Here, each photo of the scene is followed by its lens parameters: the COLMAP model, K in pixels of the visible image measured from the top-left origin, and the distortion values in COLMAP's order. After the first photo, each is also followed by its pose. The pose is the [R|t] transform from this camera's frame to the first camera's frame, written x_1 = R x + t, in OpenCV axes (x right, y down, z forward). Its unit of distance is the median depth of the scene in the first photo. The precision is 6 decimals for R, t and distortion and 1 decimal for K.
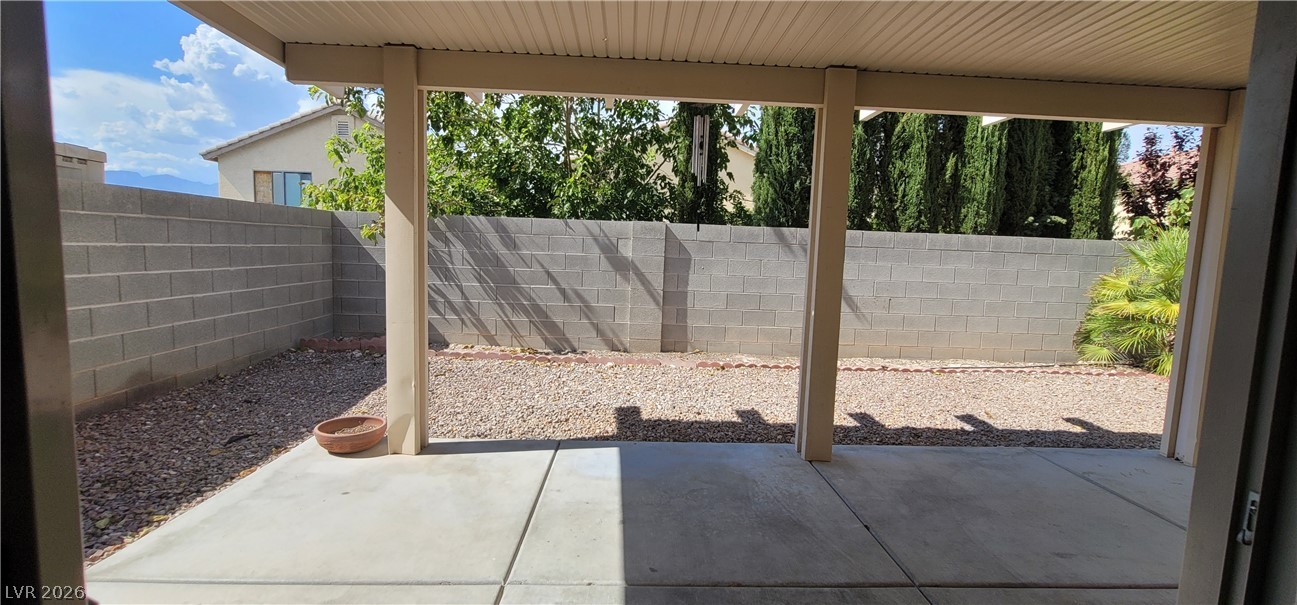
lens RADIAL K [[529.6, 0, 651.9], [0, 529.6, 296.7], [0, 0, 1]] dist [-0.009114, 0.004907]
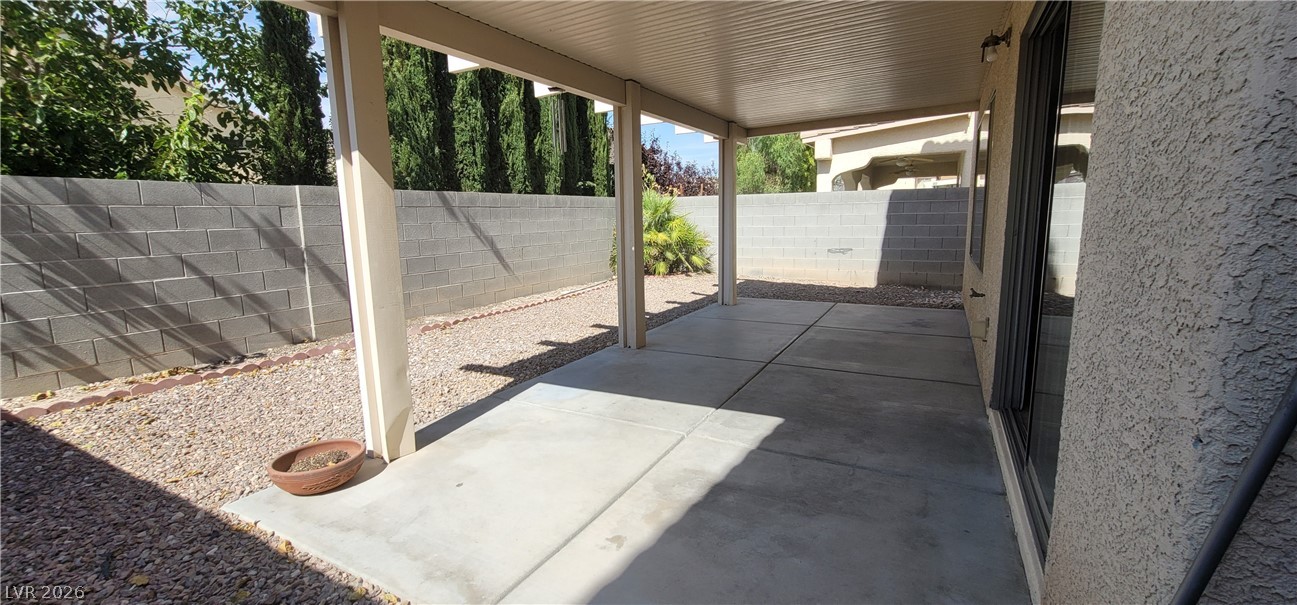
lens RADIAL K [[529.6, 0, 651.9], [0, 529.6, 296.7], [0, 0, 1]] dist [-0.009114, 0.004907]
pose [[0.515860, -0.175973, 0.838405, -0.462825], [0.118162, 0.983937, 0.133815, -0.014893], [-0.848485, 0.030038, 0.528367, 0.088563]]
